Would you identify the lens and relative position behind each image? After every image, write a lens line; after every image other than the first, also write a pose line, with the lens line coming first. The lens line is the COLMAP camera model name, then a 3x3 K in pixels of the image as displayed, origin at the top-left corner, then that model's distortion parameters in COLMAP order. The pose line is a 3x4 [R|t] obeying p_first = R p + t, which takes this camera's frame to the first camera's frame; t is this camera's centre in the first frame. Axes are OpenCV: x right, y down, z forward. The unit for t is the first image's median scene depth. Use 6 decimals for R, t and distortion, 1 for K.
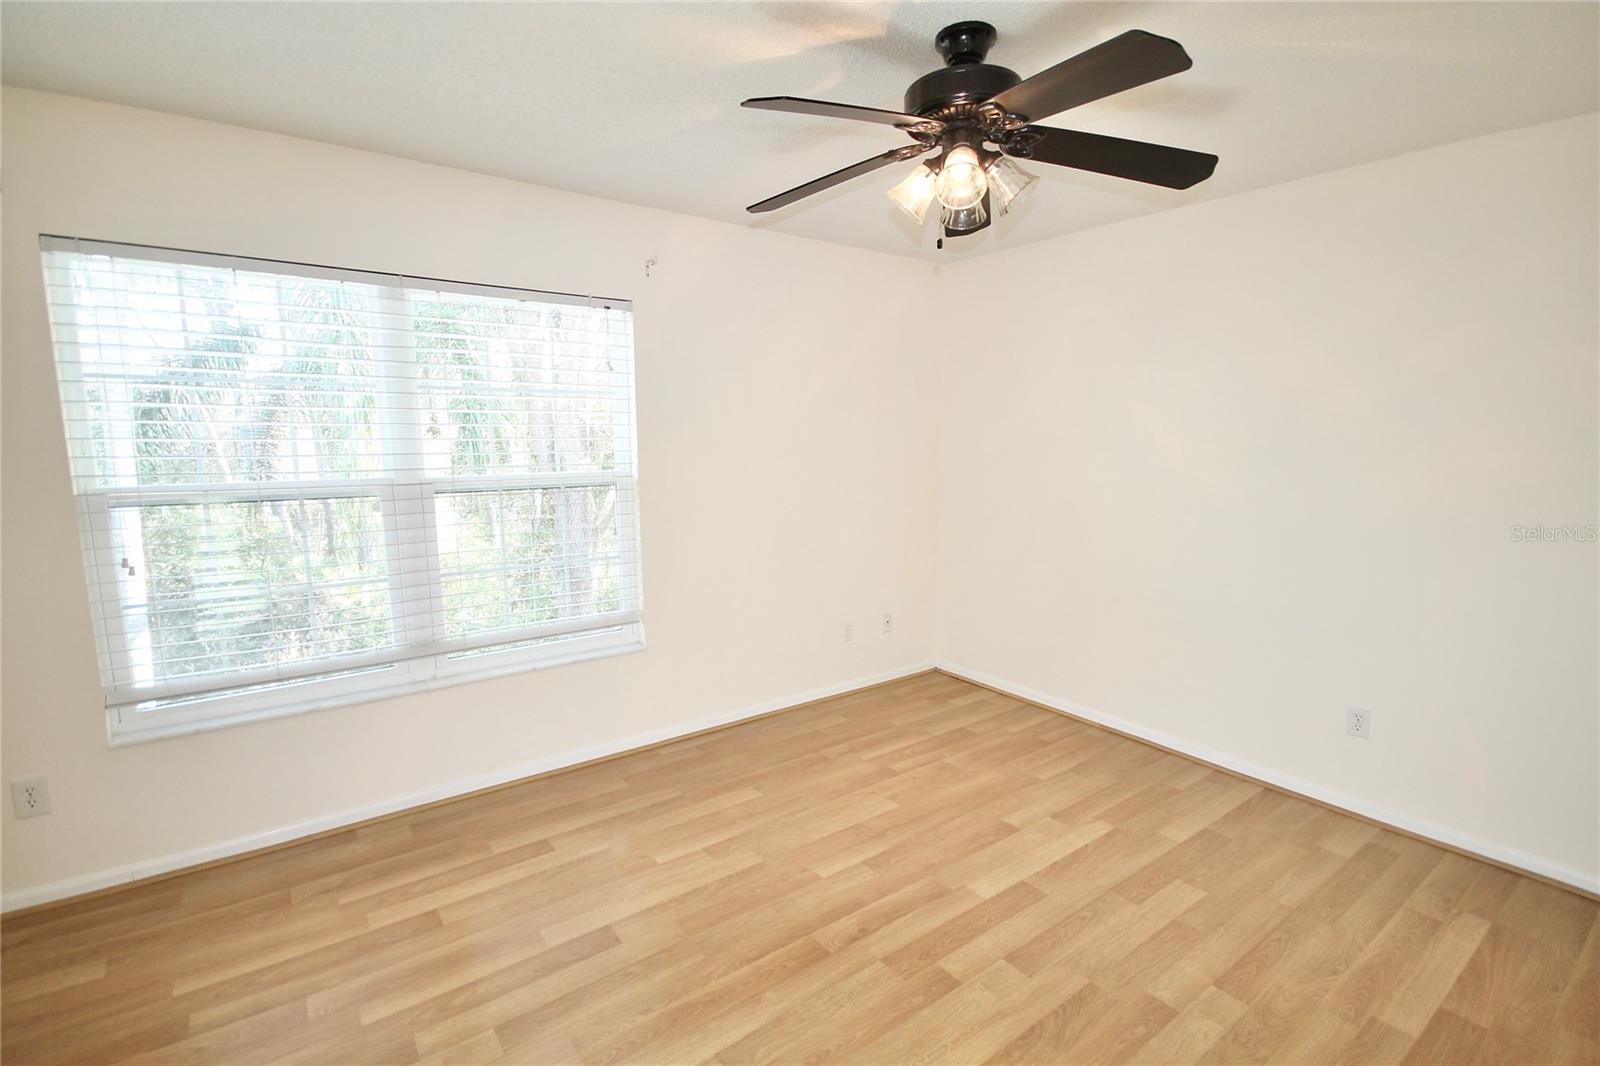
lens RADIAL K [[776.3, 0, 801.2], [0, 776.3, 488.9], [0, 0, 1]] dist [-0.000566, -0.000513]
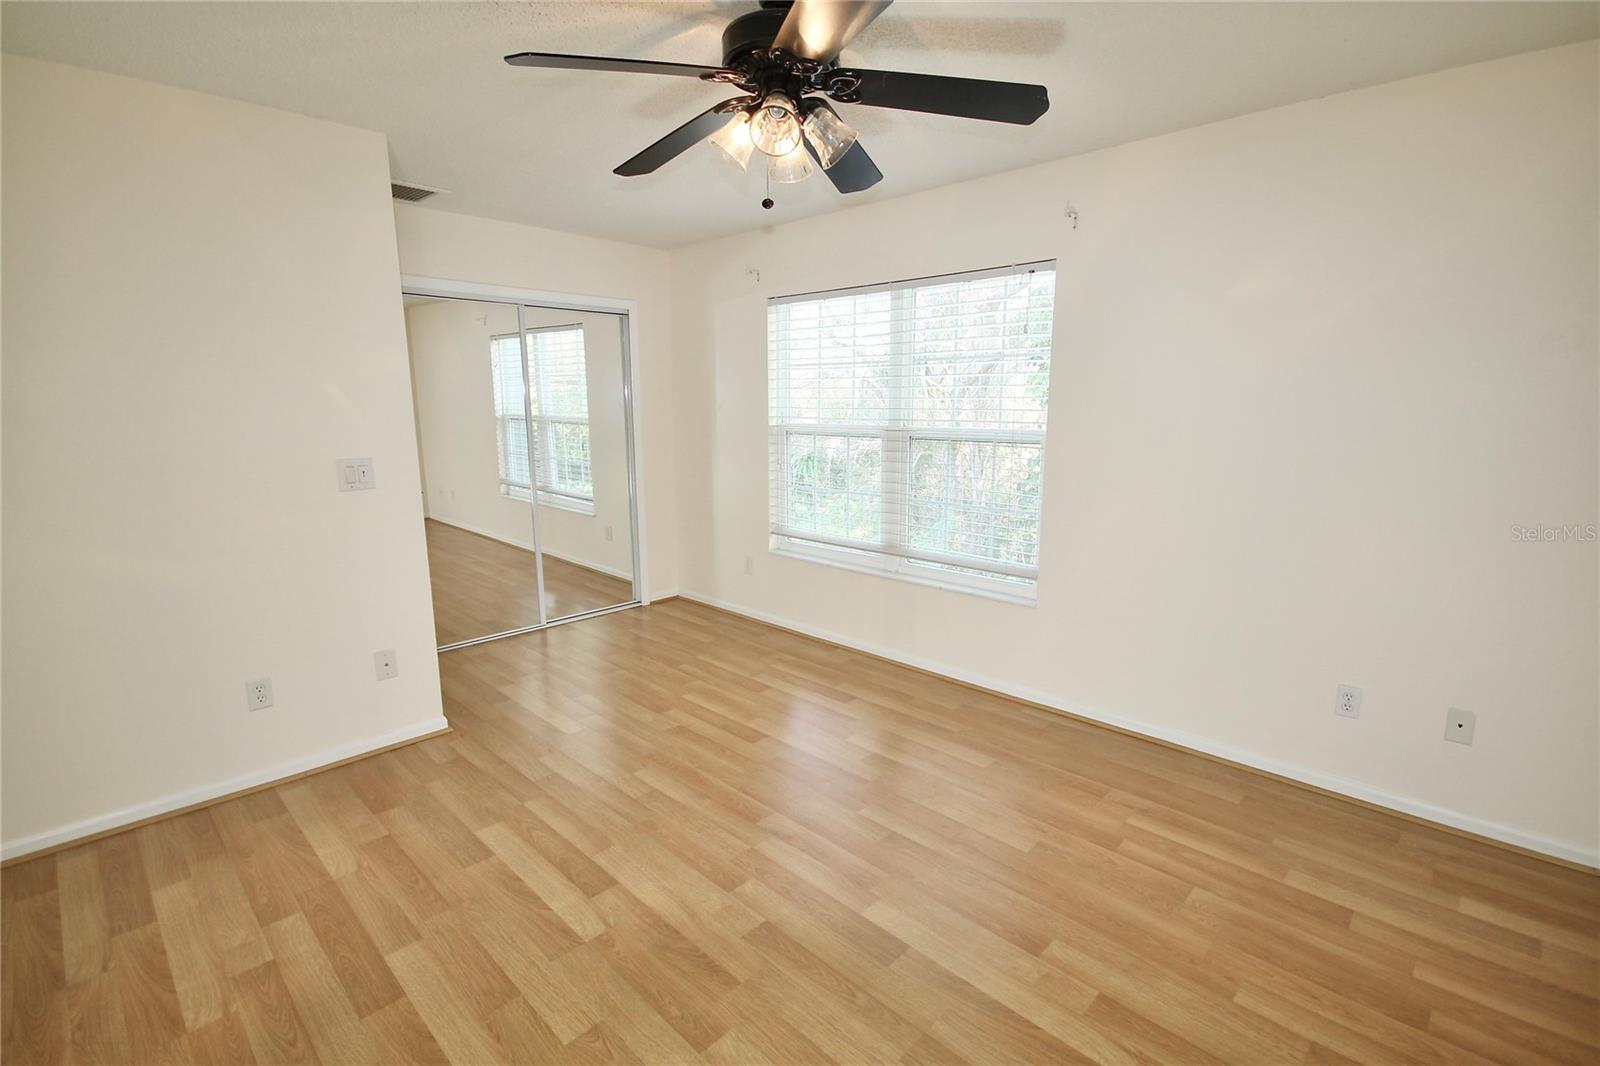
lens RADIAL K [[747.5, 0, 804.9], [0, 747.5, 540.9], [0, 0, 1]] dist [-0.000807, -0.000847]
pose [[0.132820, 0.179518, -0.974747, 0.799508], [-0.067166, 0.982830, 0.171855, -0.037299], [0.988862, 0.042644, 0.142597, 0.630330]]
